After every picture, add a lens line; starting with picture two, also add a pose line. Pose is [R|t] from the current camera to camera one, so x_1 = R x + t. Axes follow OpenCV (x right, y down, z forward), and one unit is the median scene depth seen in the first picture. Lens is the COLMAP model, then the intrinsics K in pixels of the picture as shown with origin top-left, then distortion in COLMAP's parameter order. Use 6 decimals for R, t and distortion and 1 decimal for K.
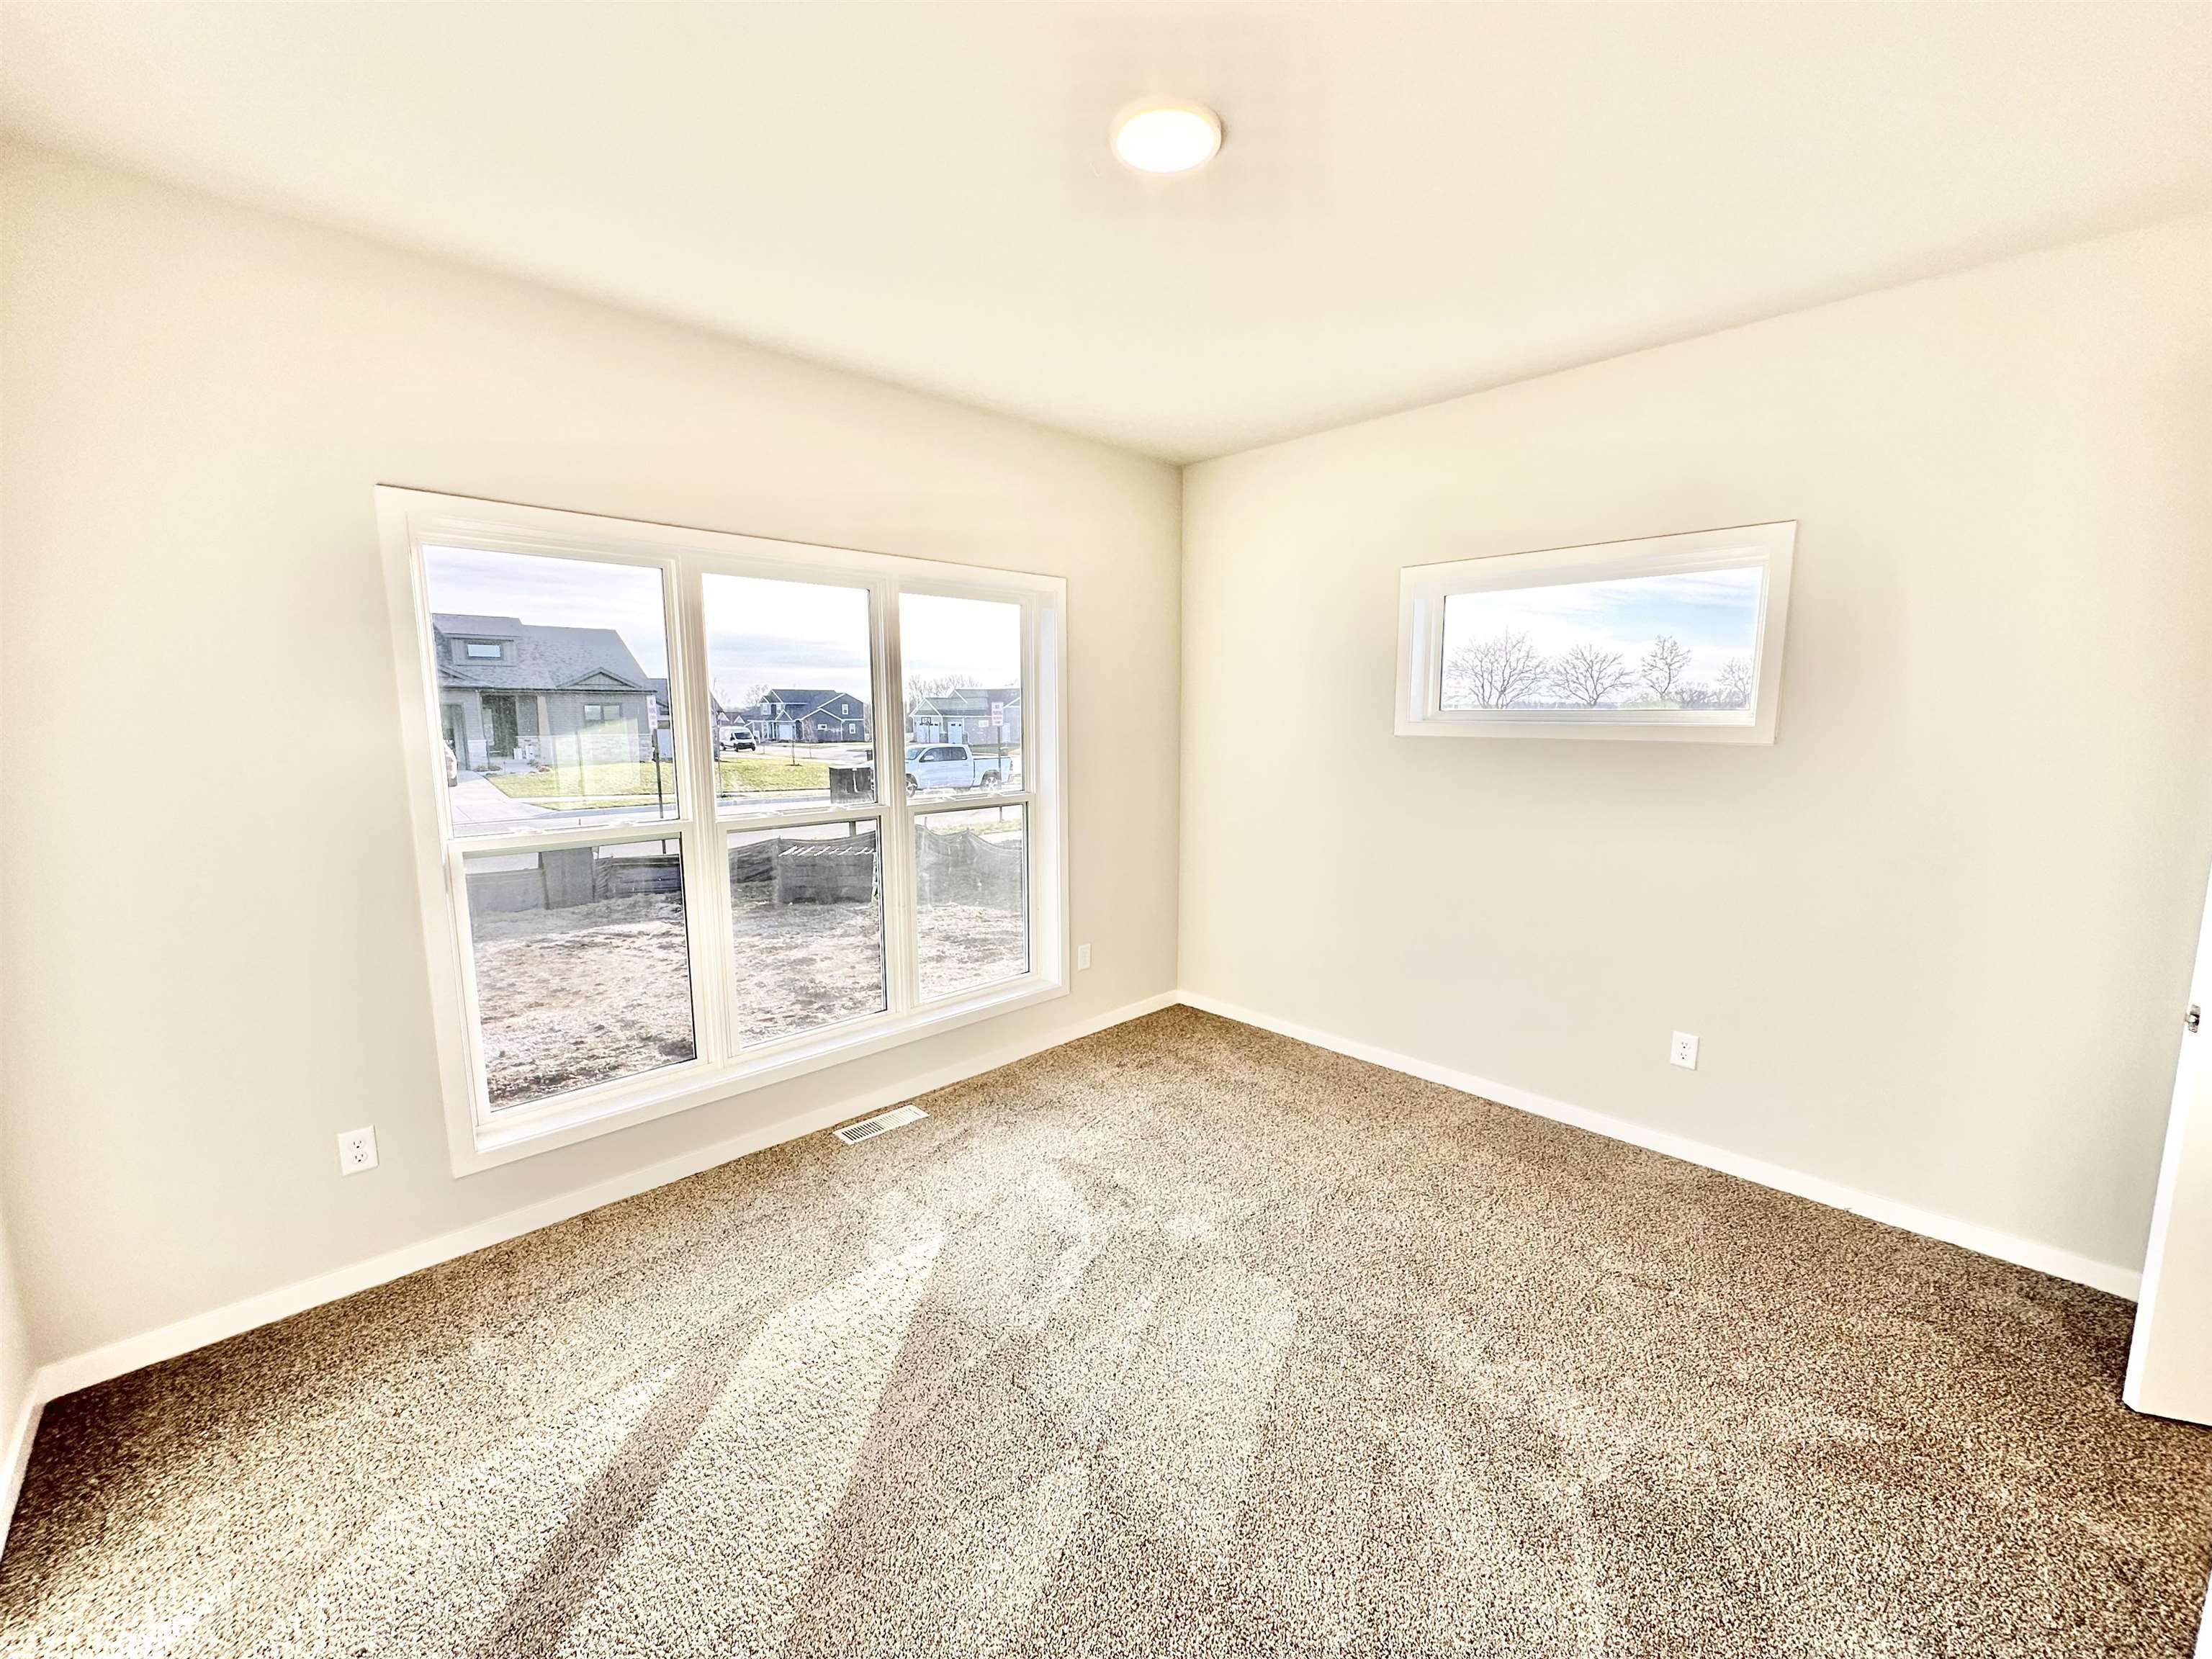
lens RADIAL K [[879.6, 0, 1099.6], [0, 879.6, 828.1], [0, 0, 1]] dist [-0.002455, 0.000478]
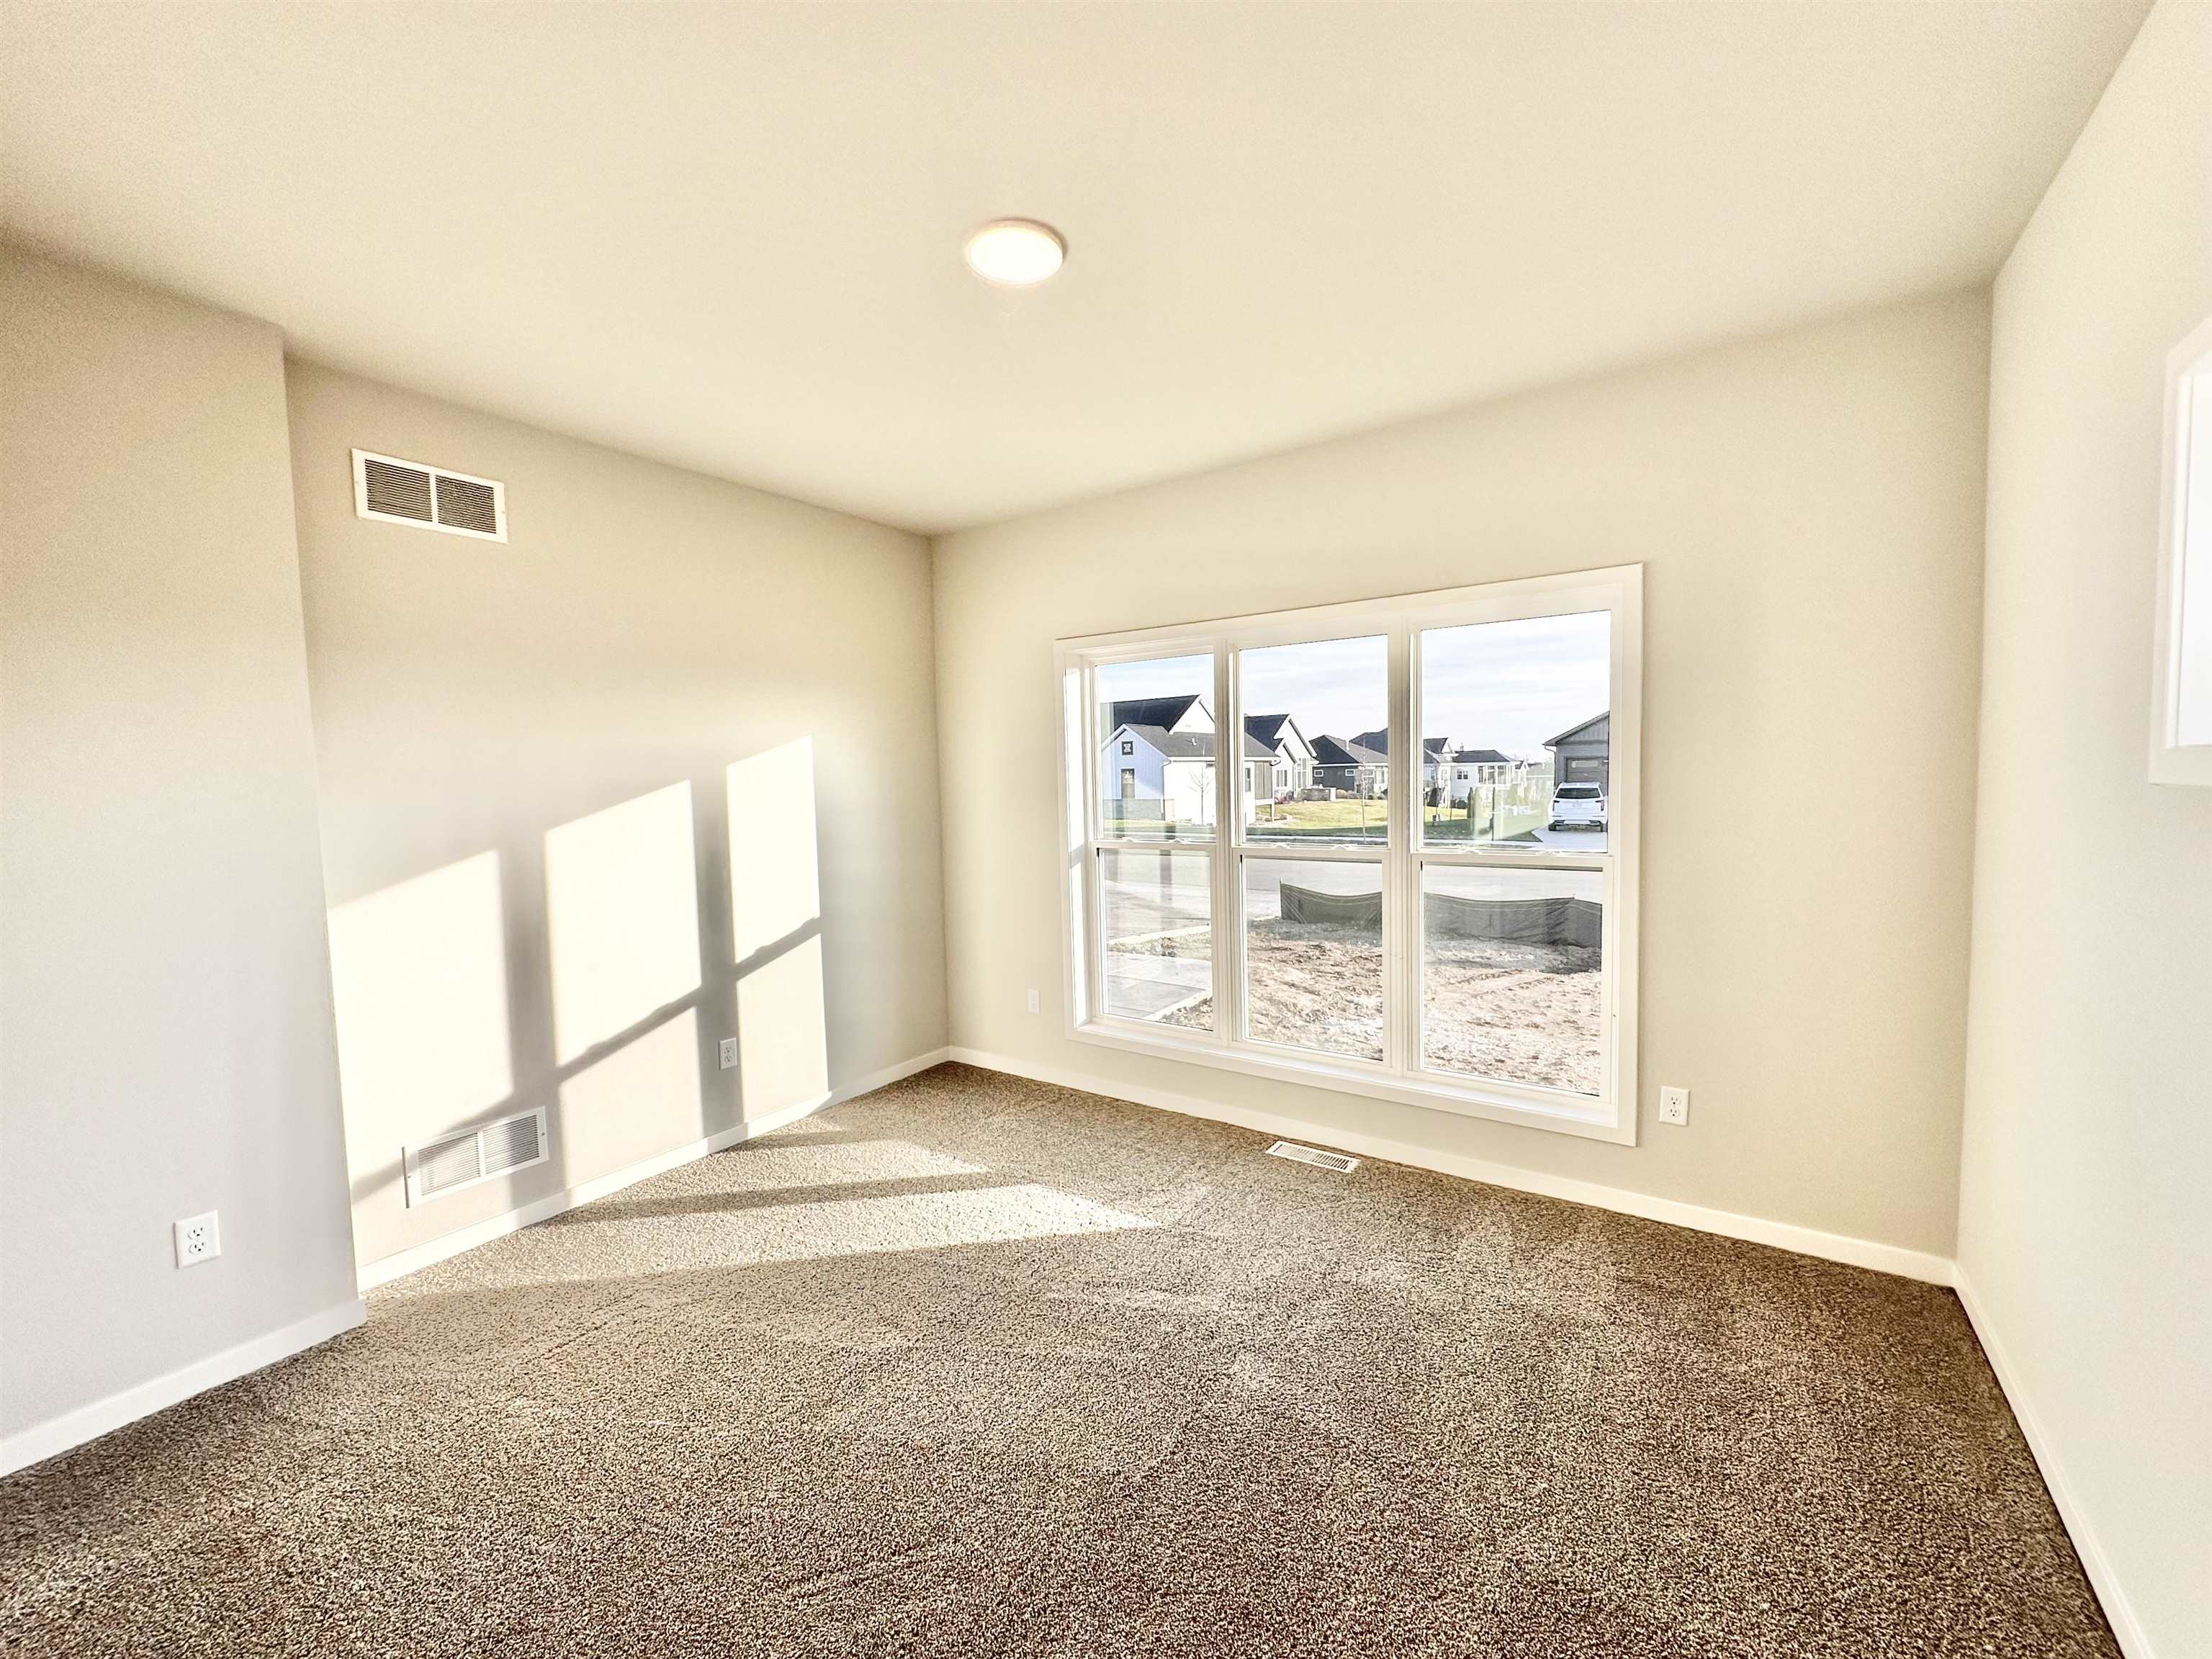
lens RADIAL K [[879.6, 0, 1100.0], [0, 879.6, 829.7], [0, 0, 1]] dist [-0.002455, 0.000478]
pose [[0.184240, 0.055755, -0.981299, 0.654459], [-0.105997, 0.993694, 0.036558, -0.047688], [0.977149, 0.097279, 0.188988, 0.511273]]
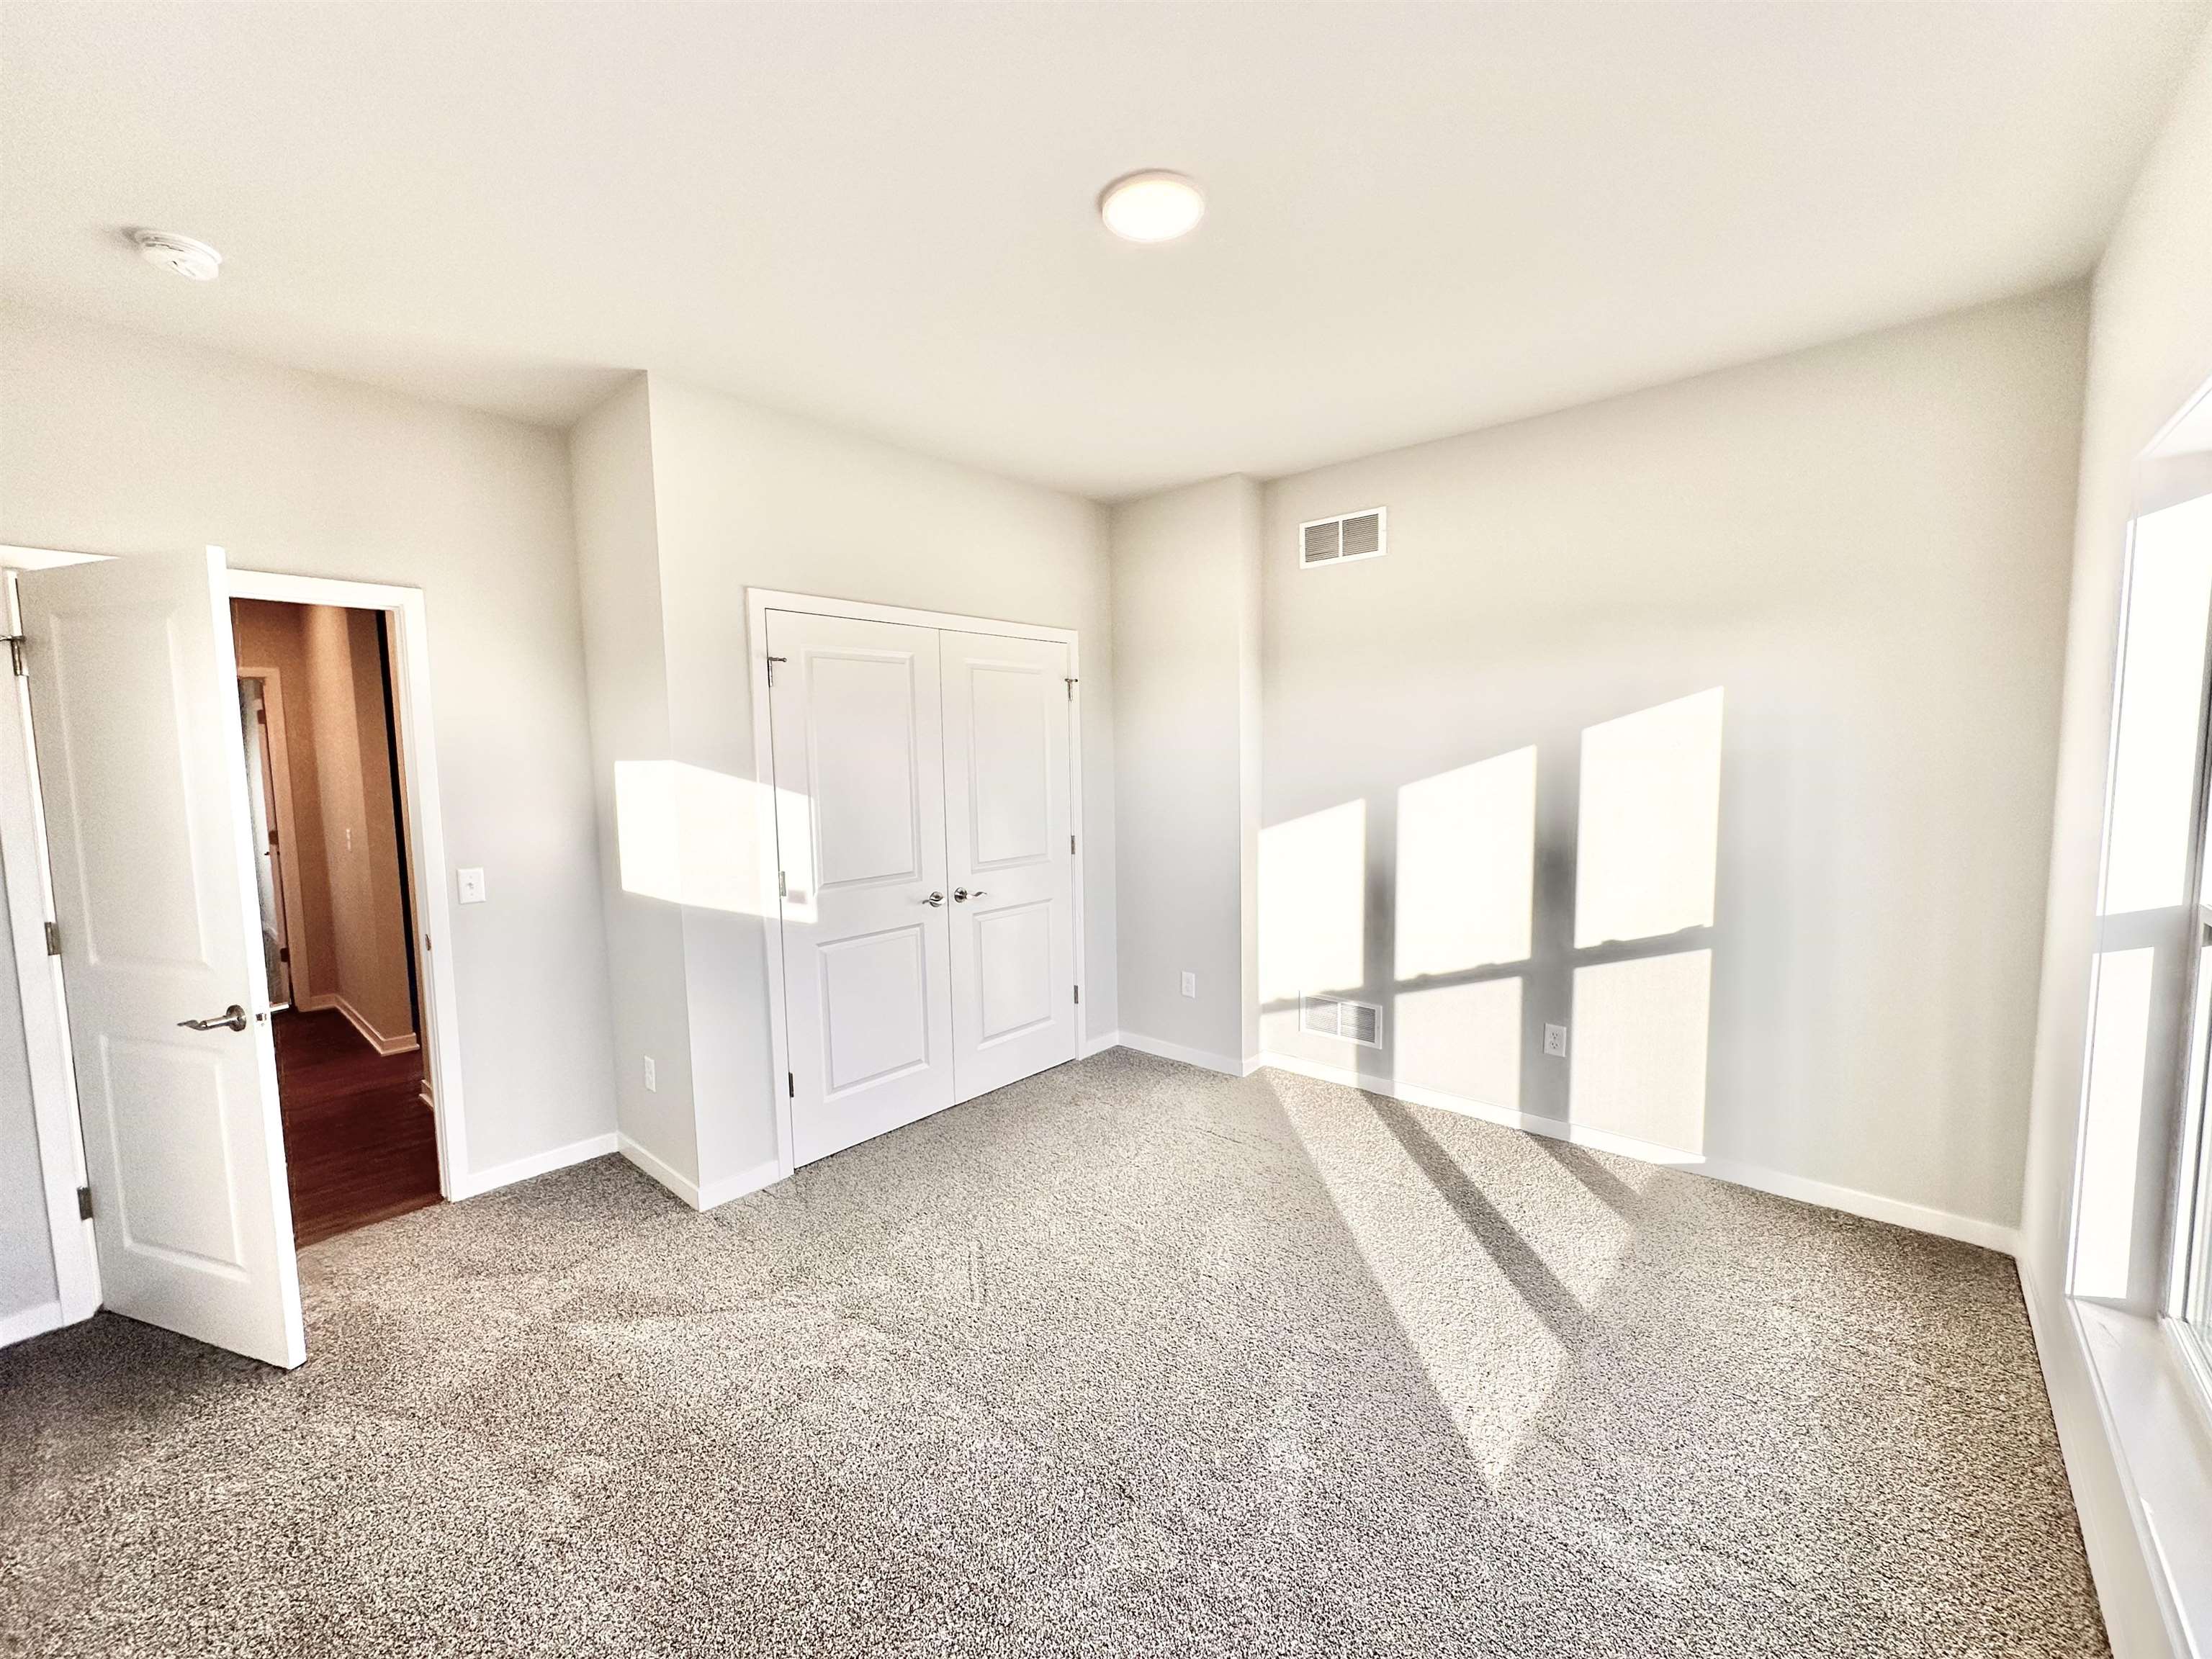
lens RADIAL K [[879.6, 0, 1106.7], [0, 879.6, 835.4], [0, 0, 1]] dist [-0.002455, 0.000478]
pose [[-0.997630, 0.024992, -0.064106, 0.116210], [0.009774, 0.973726, 0.227512, -0.144912], [0.068108, 0.226346, -0.971663, 1.160736]]
